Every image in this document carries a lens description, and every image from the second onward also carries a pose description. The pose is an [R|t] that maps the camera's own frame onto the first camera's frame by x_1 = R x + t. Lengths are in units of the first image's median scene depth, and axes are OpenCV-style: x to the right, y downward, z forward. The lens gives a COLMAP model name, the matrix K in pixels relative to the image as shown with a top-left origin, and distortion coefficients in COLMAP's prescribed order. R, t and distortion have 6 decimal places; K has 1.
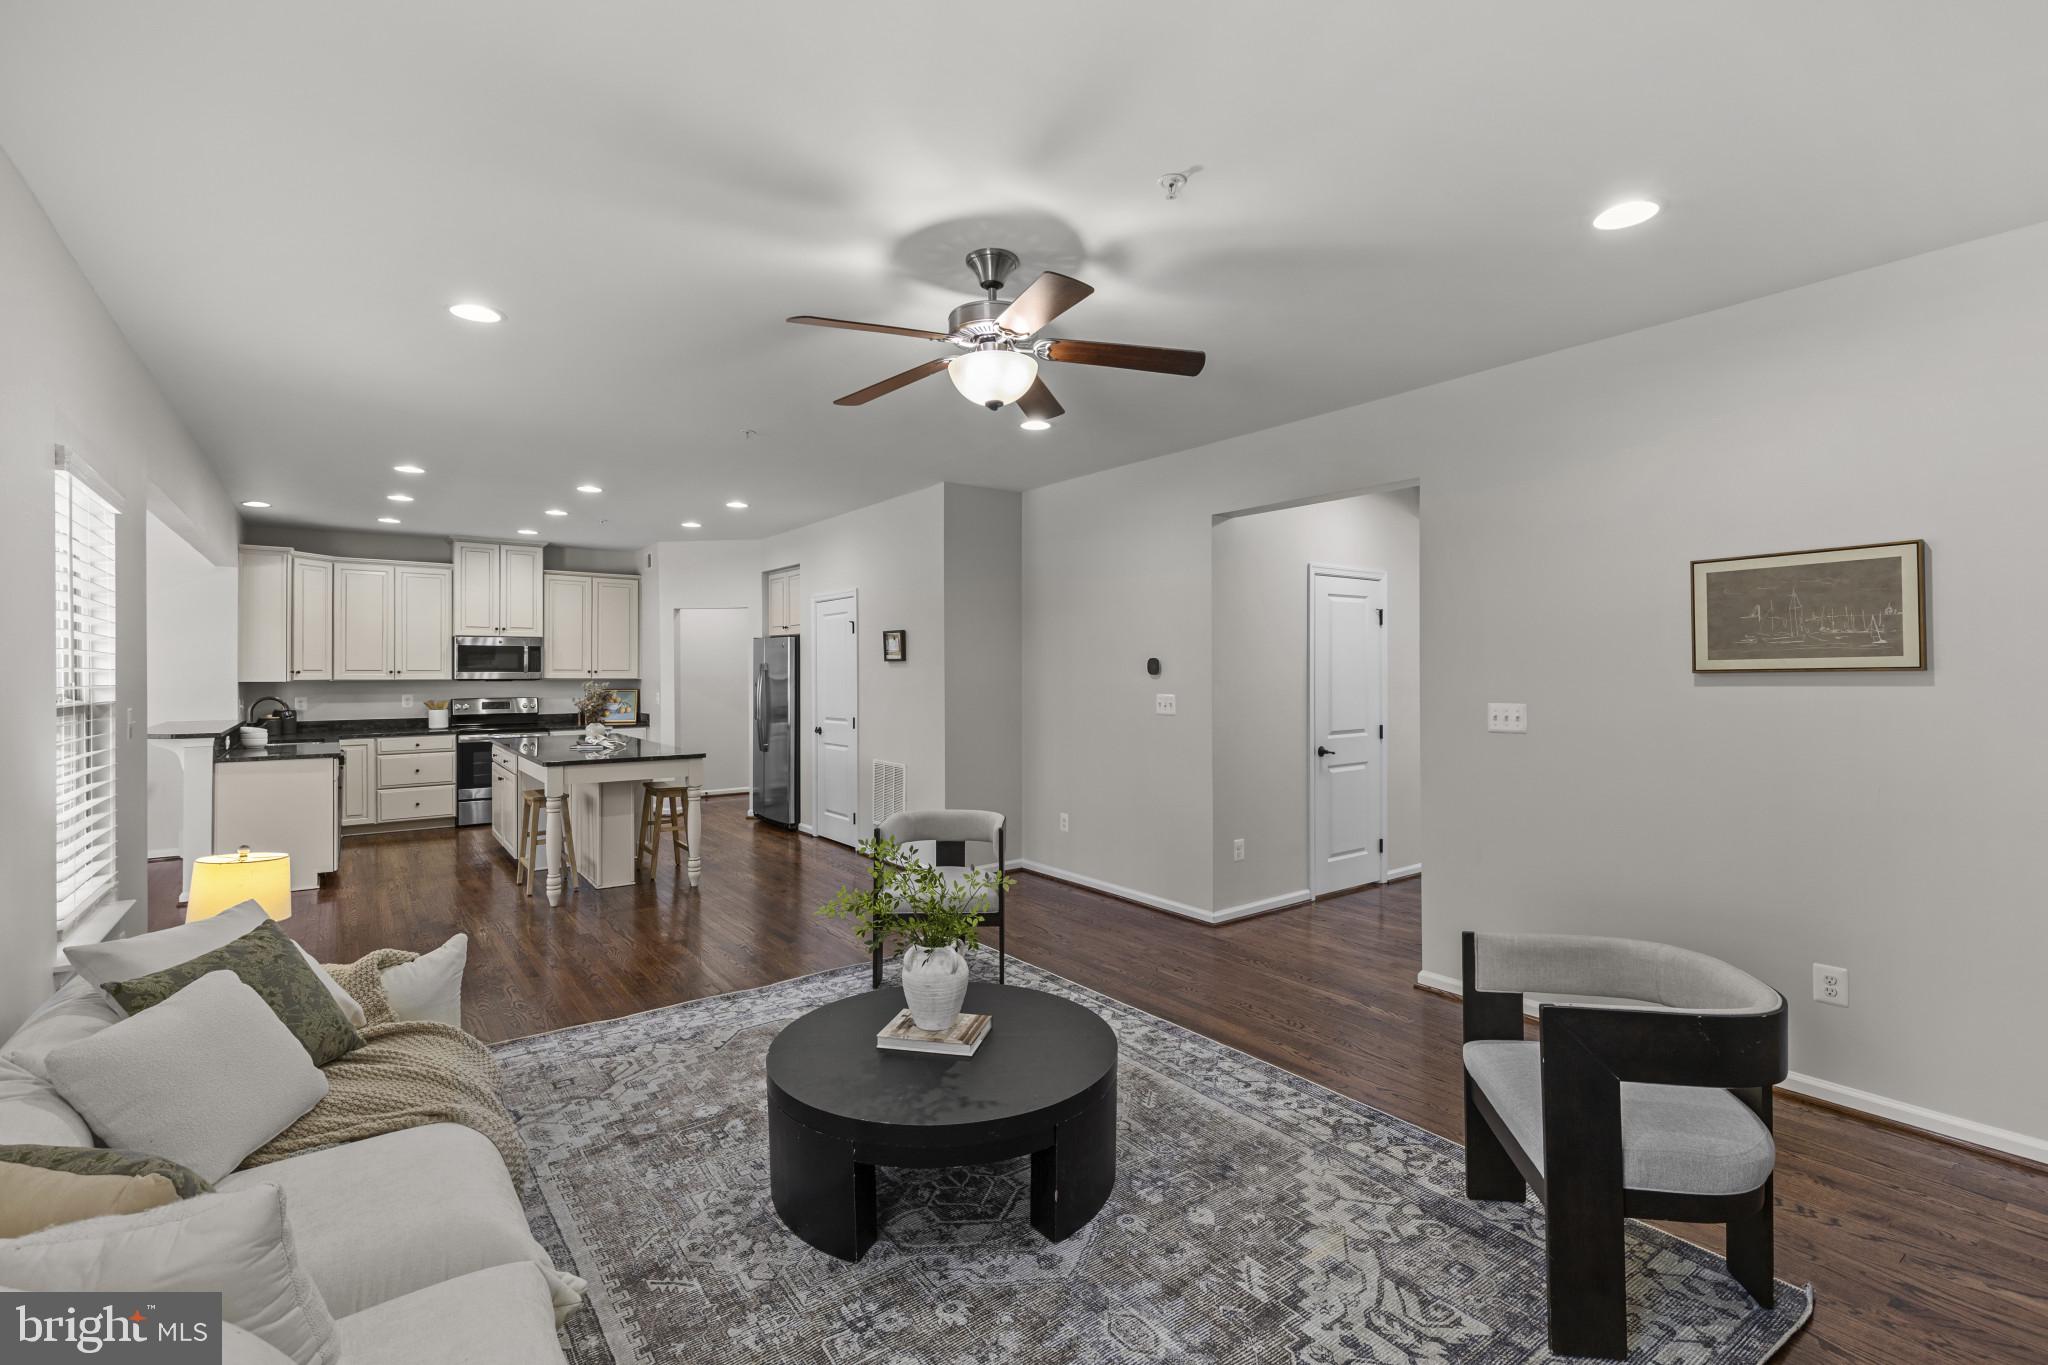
lens RADIAL K [[925.3, 0, 1022.3], [0, 925.3, 667.3], [0, 0, 1]] dist [0.001415, -0.001804]
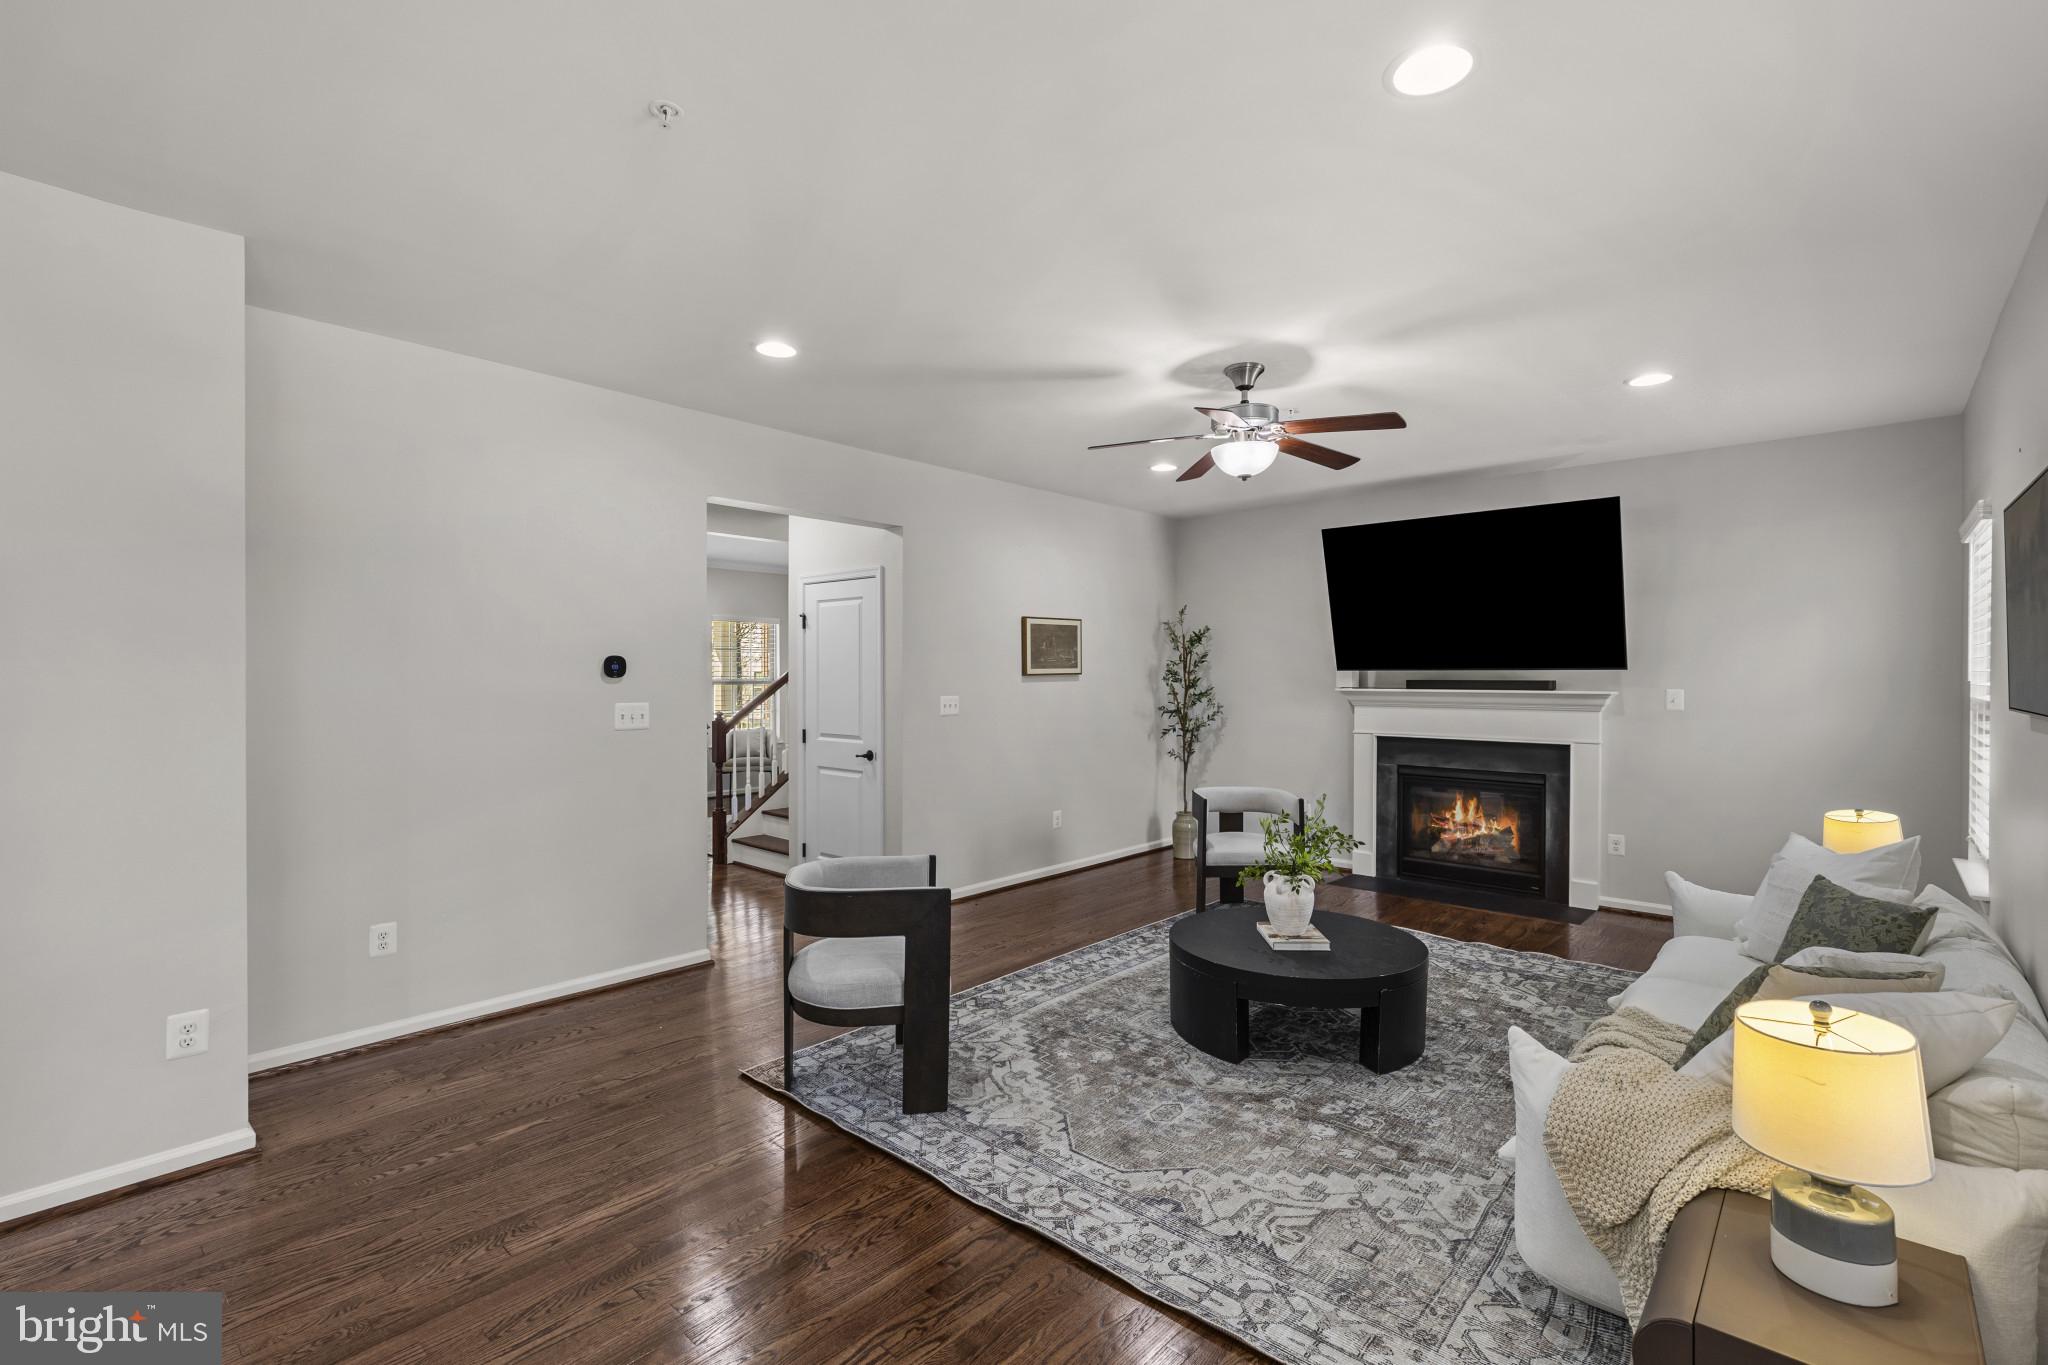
lens RADIAL K [[925.3, 0, 1029.9], [0, 925.3, 677.3], [0, 0, 1]] dist [0.001415, -0.001804]
pose [[-0.206538, -0.002392, 0.978436, -1.054235], [-0.006945, 0.999975, 0.000979, 0.007057], [-0.978414, -0.006593, -0.206550, 1.295679]]
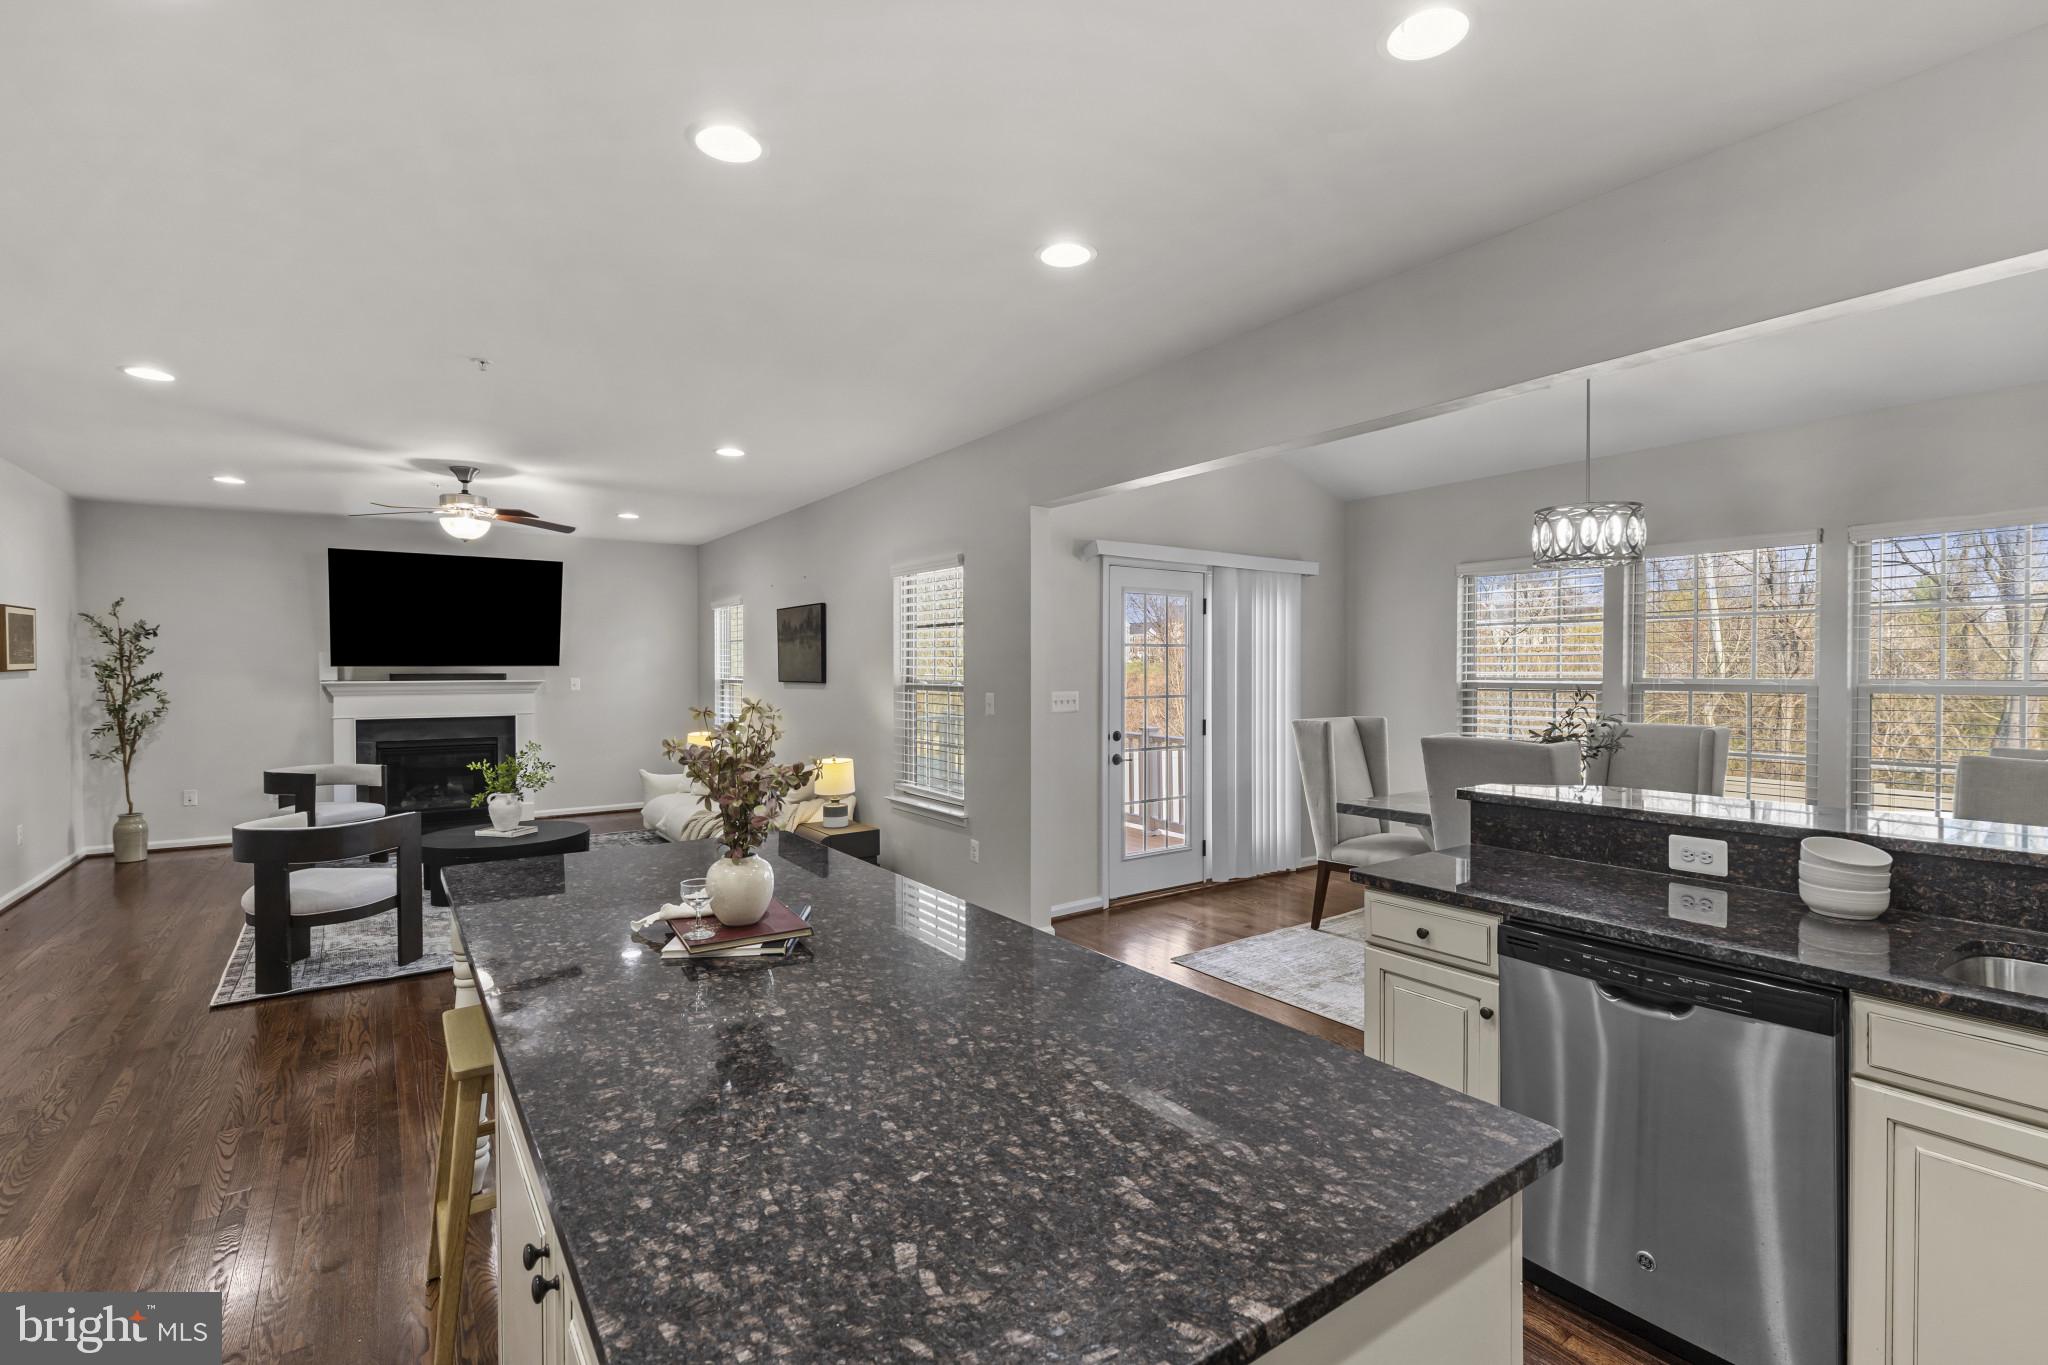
lens RADIAL K [[925.3, 0, 1039.0], [0, 925.3, 688.7], [0, 0, 1]] dist [0.001415, -0.001804]
pose [[-0.999930, 0.001665, 0.011686, -1.086444], [0.001851, 0.999872, 0.015915, 0.012388], [-0.011658, 0.015936, -0.999805, 2.486353]]
